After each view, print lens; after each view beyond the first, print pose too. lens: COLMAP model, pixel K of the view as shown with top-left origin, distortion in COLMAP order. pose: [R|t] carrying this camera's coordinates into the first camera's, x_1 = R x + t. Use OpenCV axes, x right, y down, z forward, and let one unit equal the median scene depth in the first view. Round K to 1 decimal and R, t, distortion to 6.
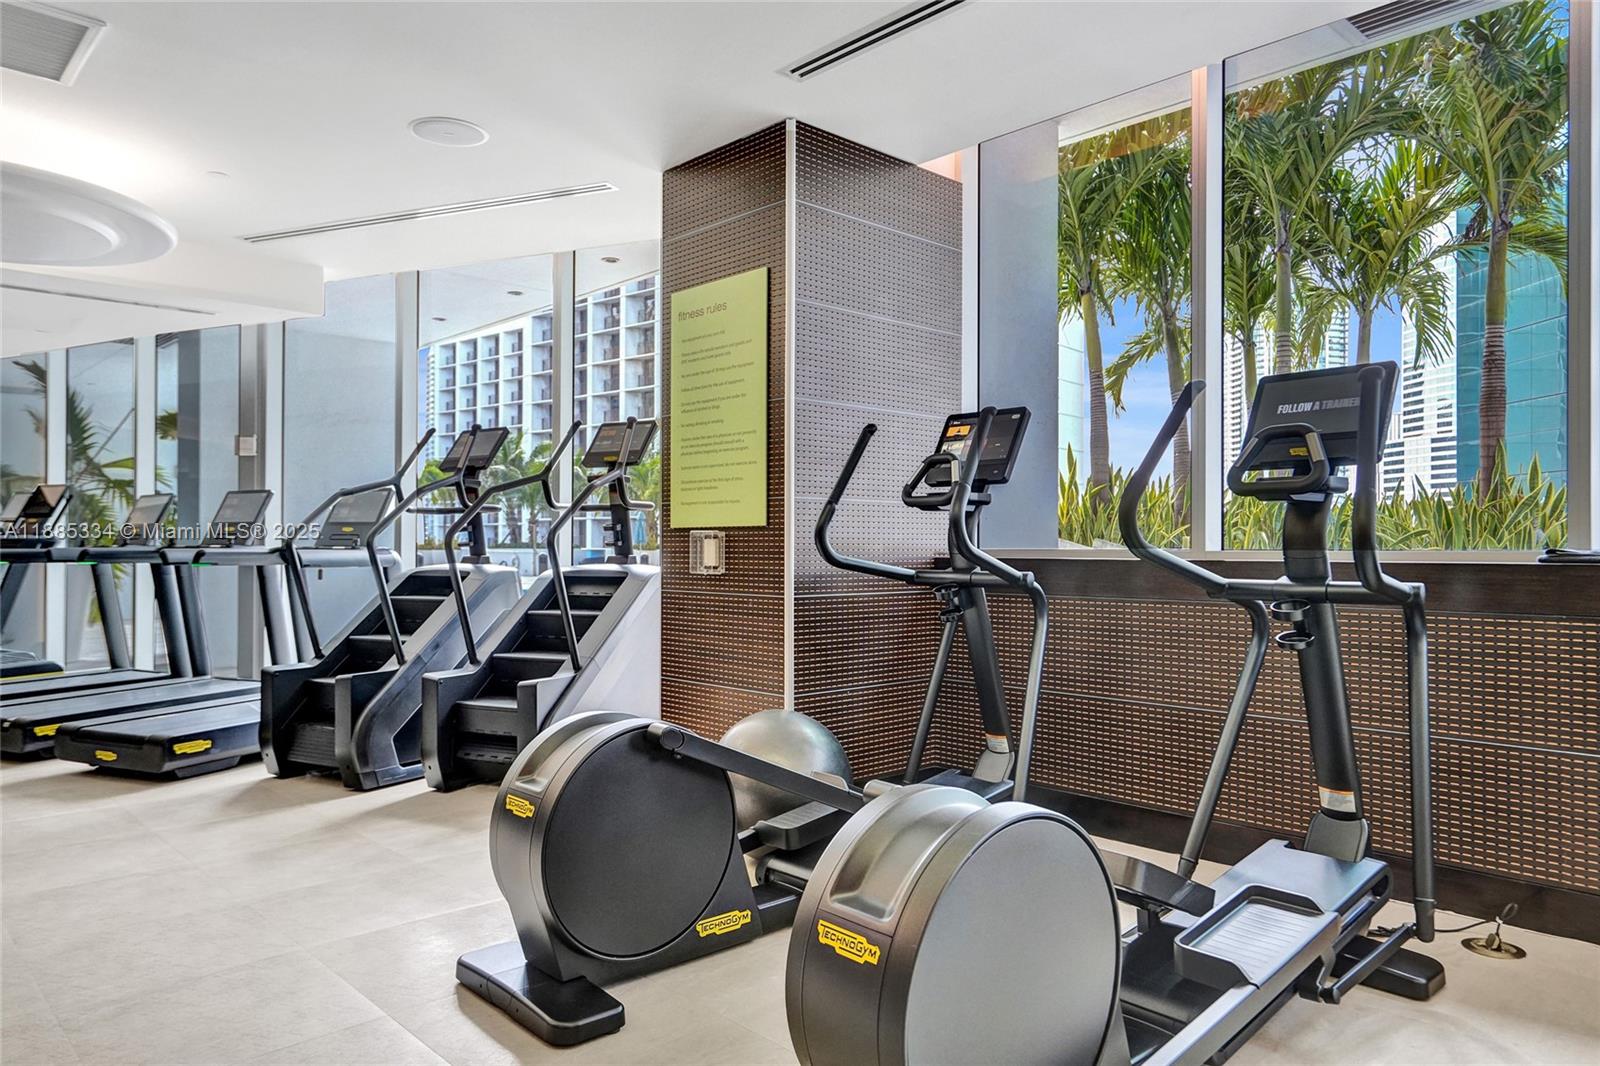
lens RADIAL K [[1061.7, 0, 800.0], [0, 1061.7, 533.0], [0, 0, 1]] dist [0.000999, 0.000039]
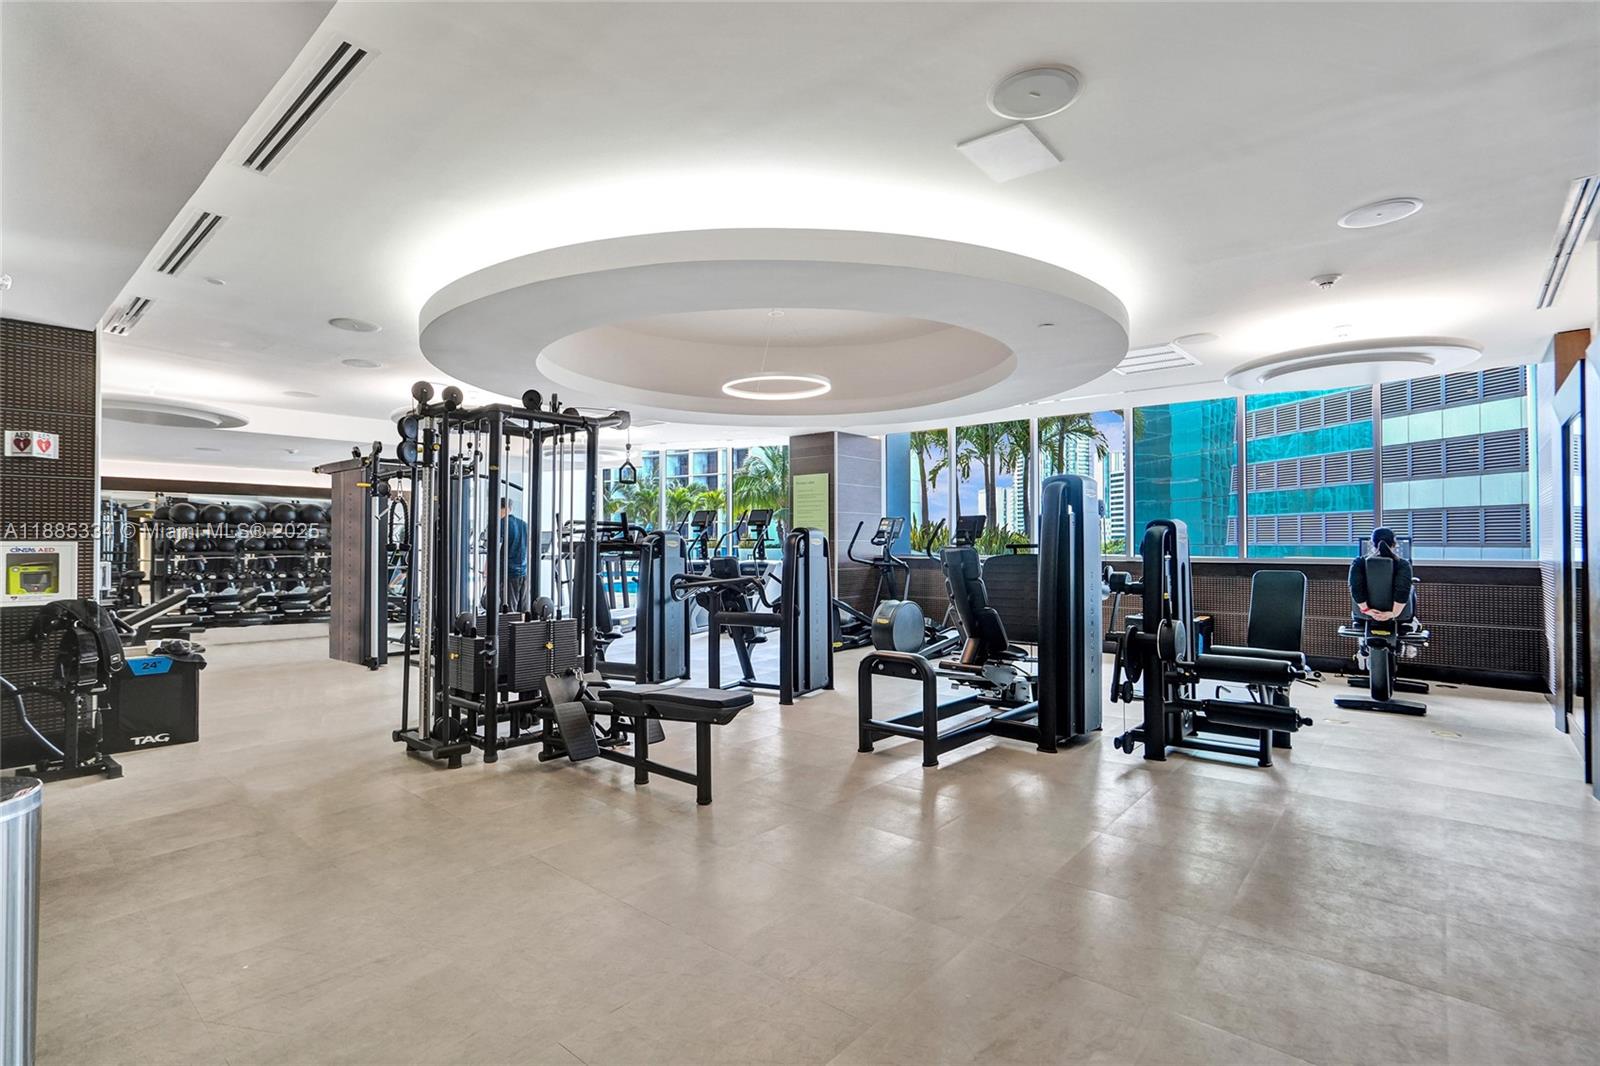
lens RADIAL K [[750.6, 0, 800.0], [0, 750.6, 533.0], [0, 0, 1]] dist [-0.000104, -0.000004]
pose [[0.994868, -0.006785, 0.100957, -0.334362], [0.006846, 0.999977, -0.000263, -0.053573], [-0.100952, 0.000952, 0.994891, -1.275804]]
